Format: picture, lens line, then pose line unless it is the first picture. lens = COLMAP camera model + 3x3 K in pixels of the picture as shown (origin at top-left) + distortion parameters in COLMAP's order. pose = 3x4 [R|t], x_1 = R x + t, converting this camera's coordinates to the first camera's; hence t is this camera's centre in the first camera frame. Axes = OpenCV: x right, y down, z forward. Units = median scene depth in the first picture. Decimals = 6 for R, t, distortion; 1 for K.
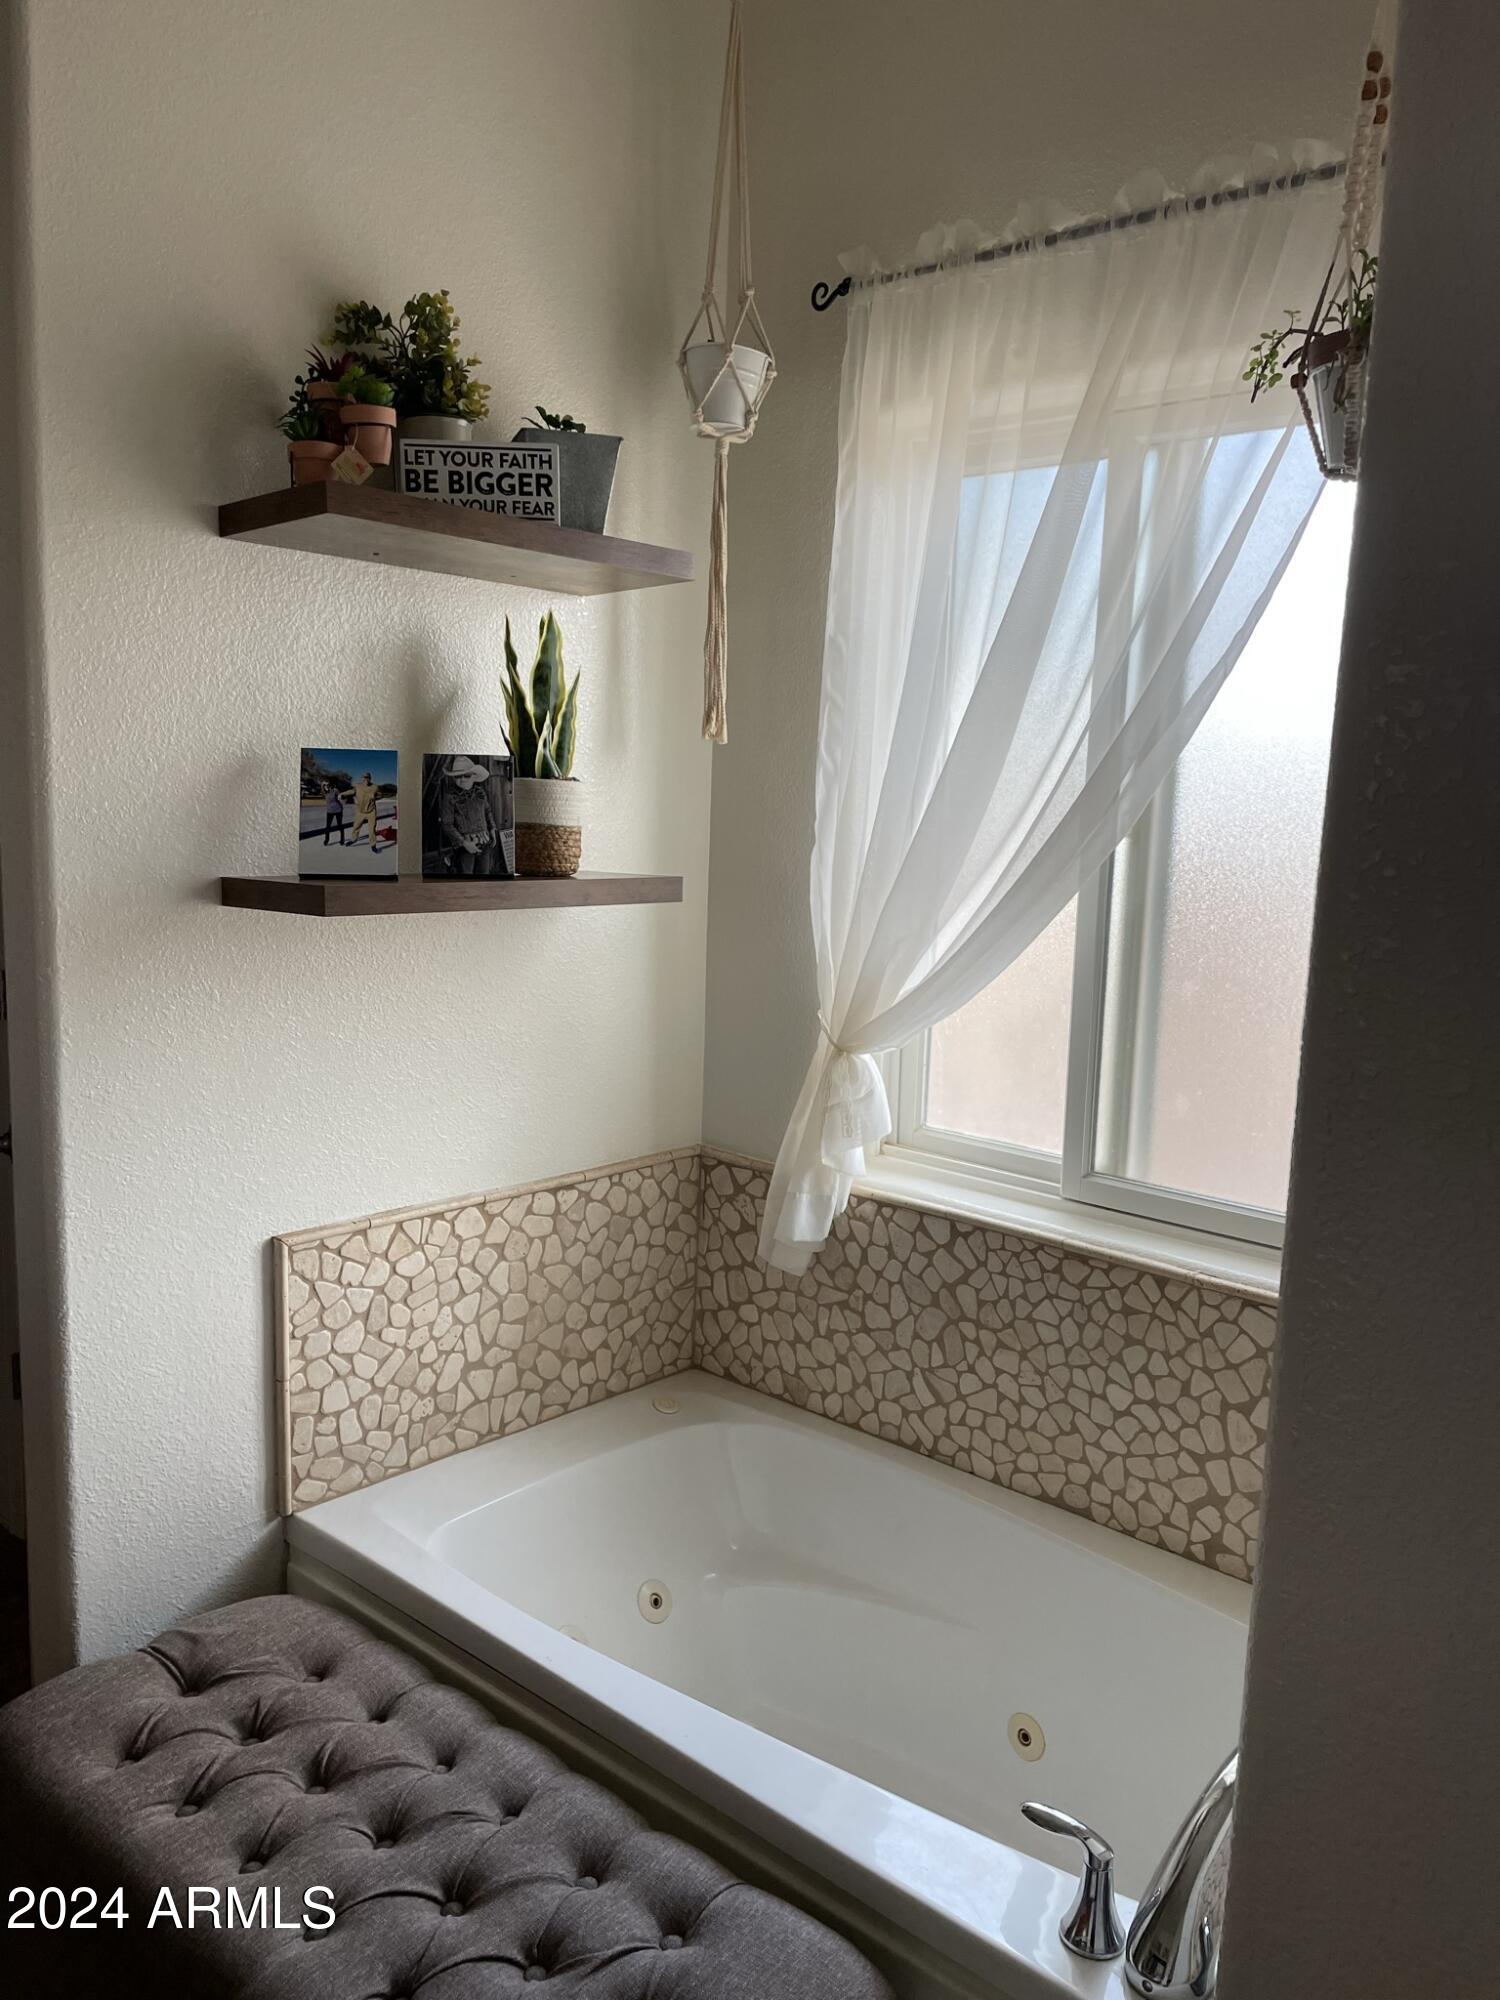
lens RADIAL K [[1529.3, 0, 752.9], [0, 1529.3, 998.4], [0, 0, 1]] dist [0.090304, -0.113023]
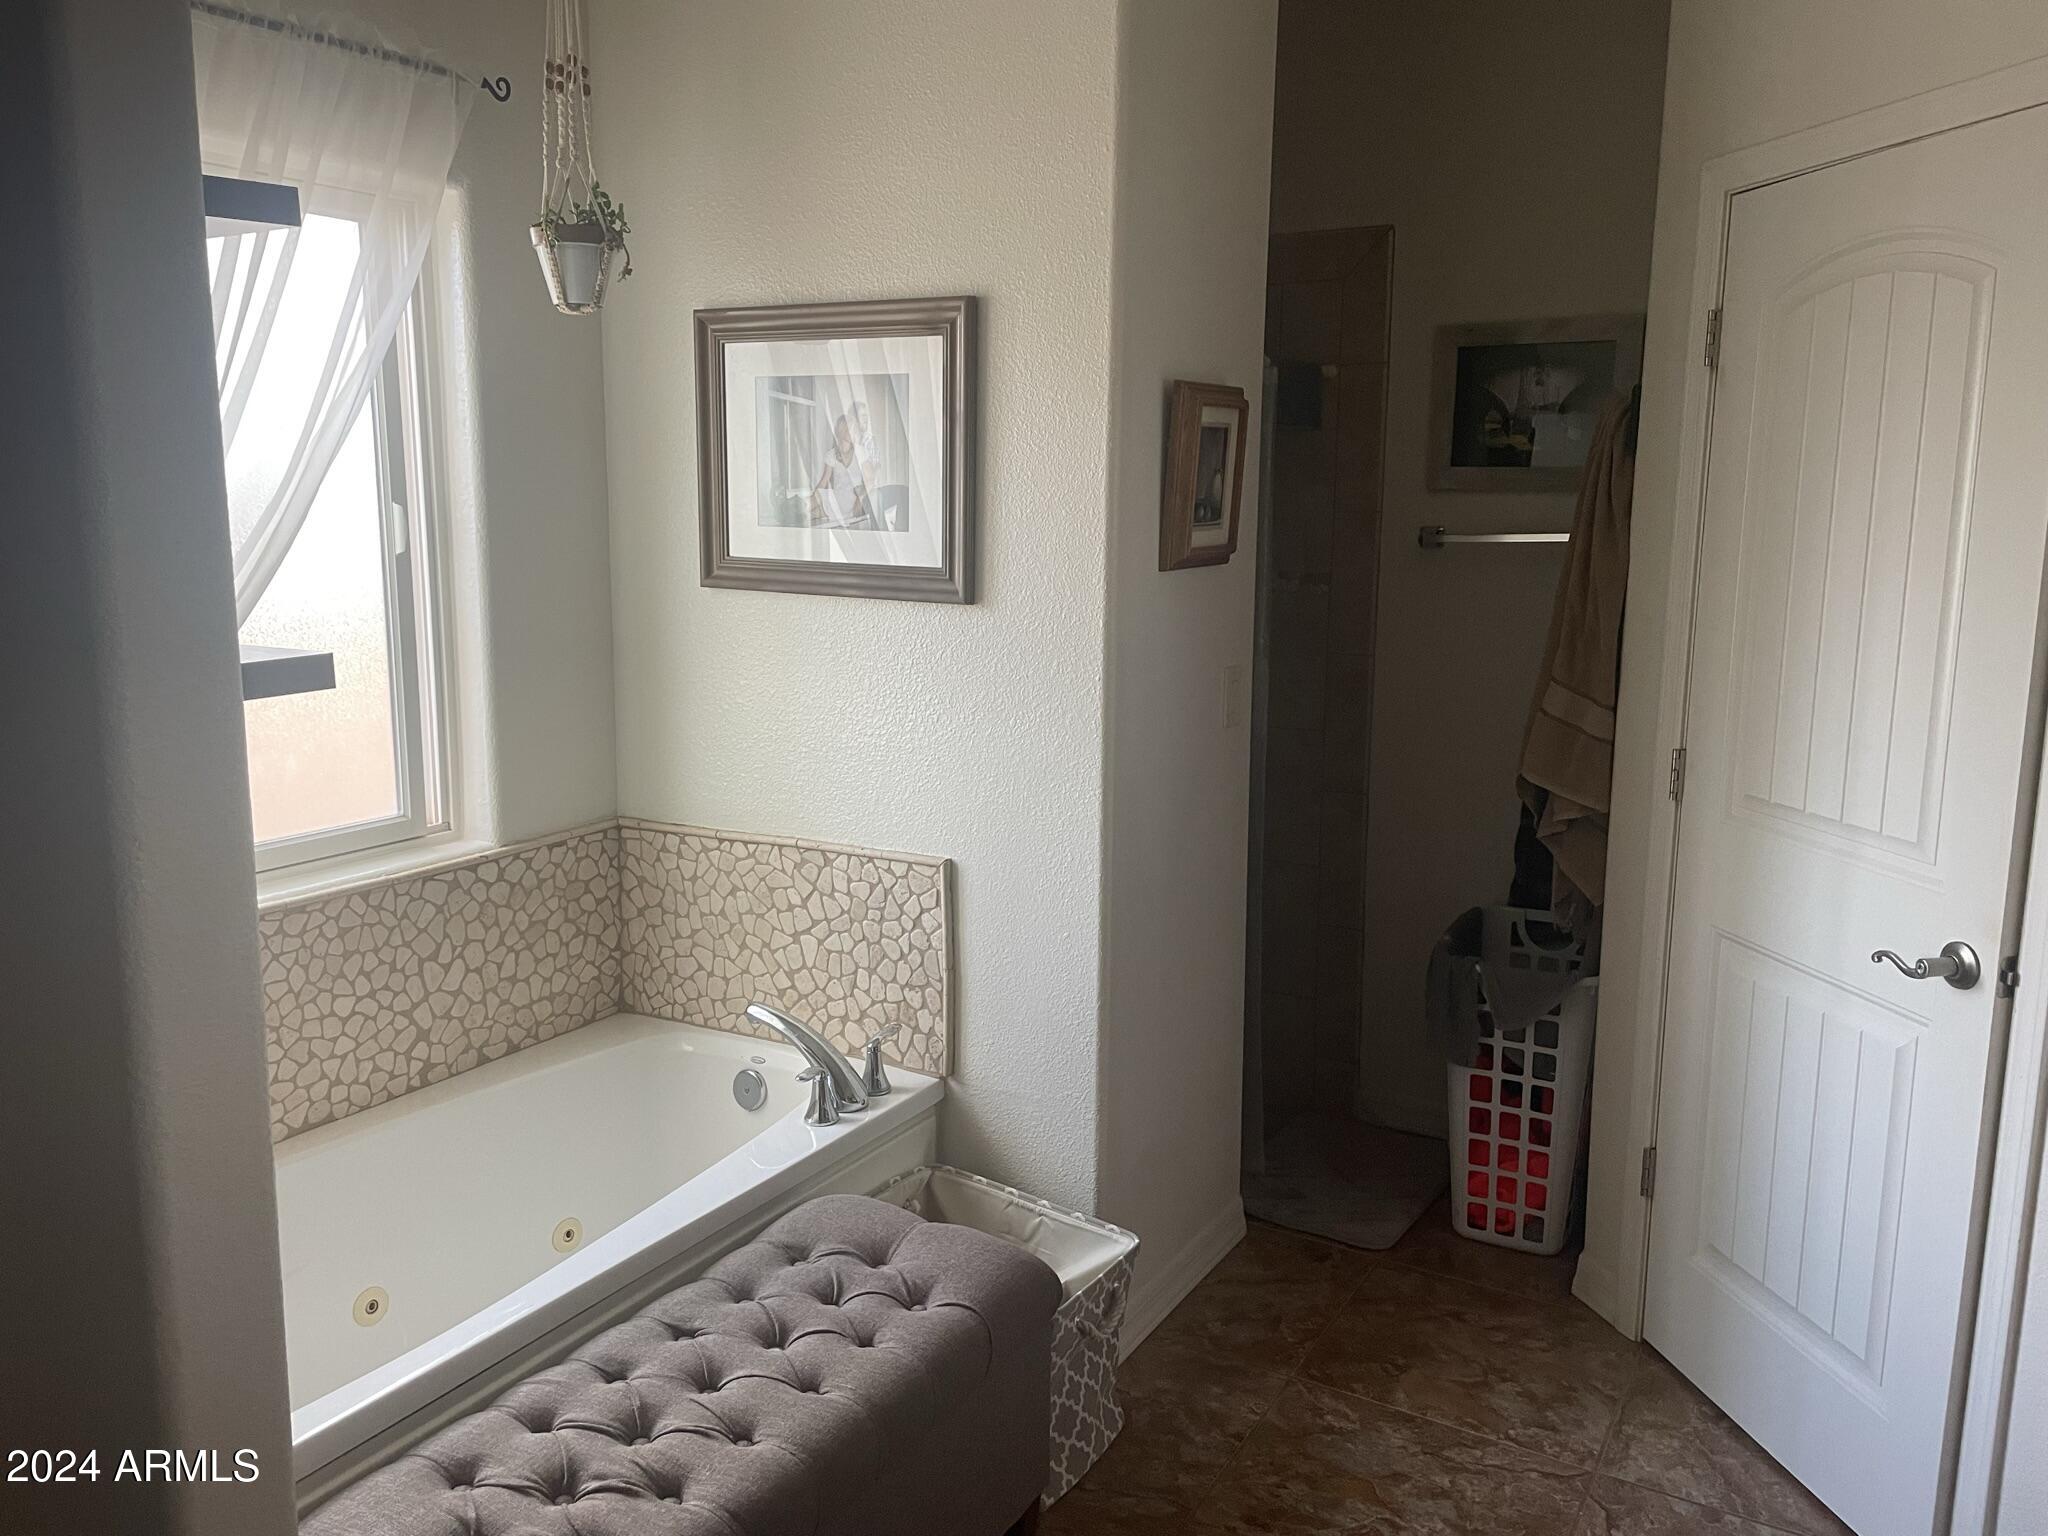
lens RADIAL K [[1566.0, 0, 1027.2], [0, 1566.0, 769.7], [0, 0, 1]] dist [0.090304, -0.113023]
pose [[-0.200393, -0.193043, 0.960509, -1.053649], [0.134729, 0.965651, 0.222186, -0.127603], [-0.970407, 0.173933, -0.167501, 0.673038]]
